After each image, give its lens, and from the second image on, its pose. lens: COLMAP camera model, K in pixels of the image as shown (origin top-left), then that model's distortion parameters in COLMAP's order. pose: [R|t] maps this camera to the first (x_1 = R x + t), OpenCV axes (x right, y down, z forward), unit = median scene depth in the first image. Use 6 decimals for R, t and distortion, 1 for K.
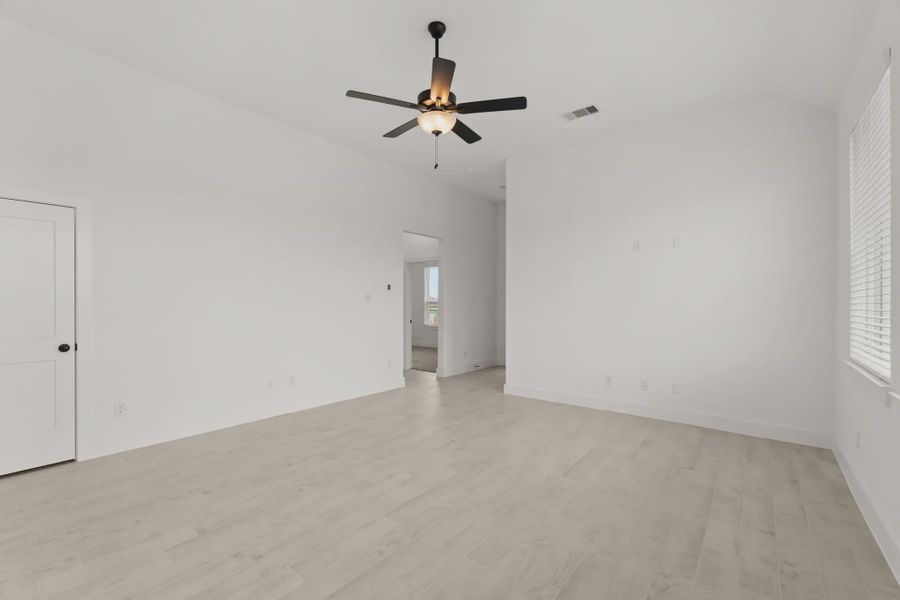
lens RADIAL K [[400.0, 0, 450.0], [0, 400.0, 305.6], [0, 0, 1]] dist [-0.001258, 0.000056]
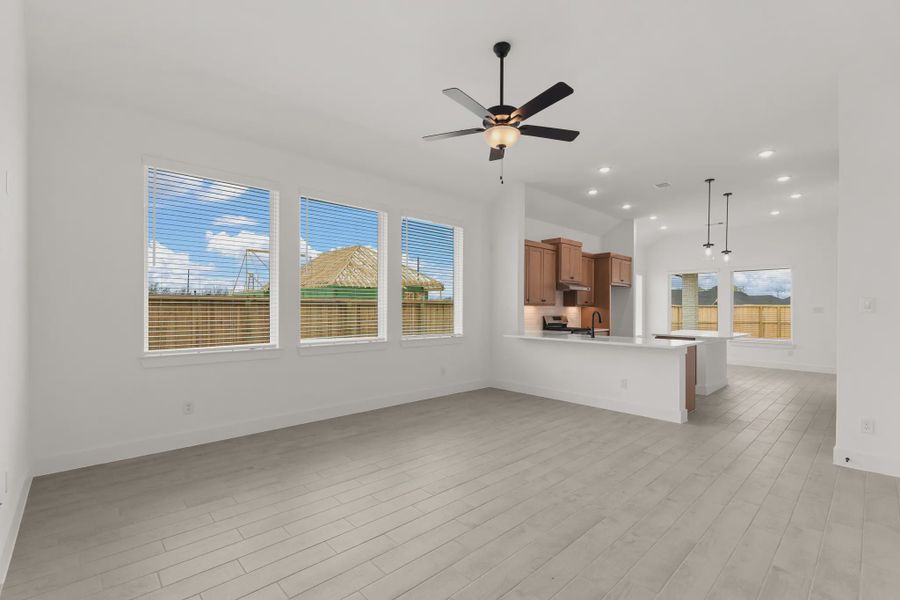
lens RADIAL K [[400.0, 0, 450.0], [0, 400.0, 305.6], [0, 0, 1]] dist [-0.001258, 0.000056]
pose [[-0.987456, -0.009398, 0.157617, -0.068703], [-0.008992, 0.999954, 0.003290, -0.022058], [-0.157641, 0.001831, -0.987495, 2.058124]]
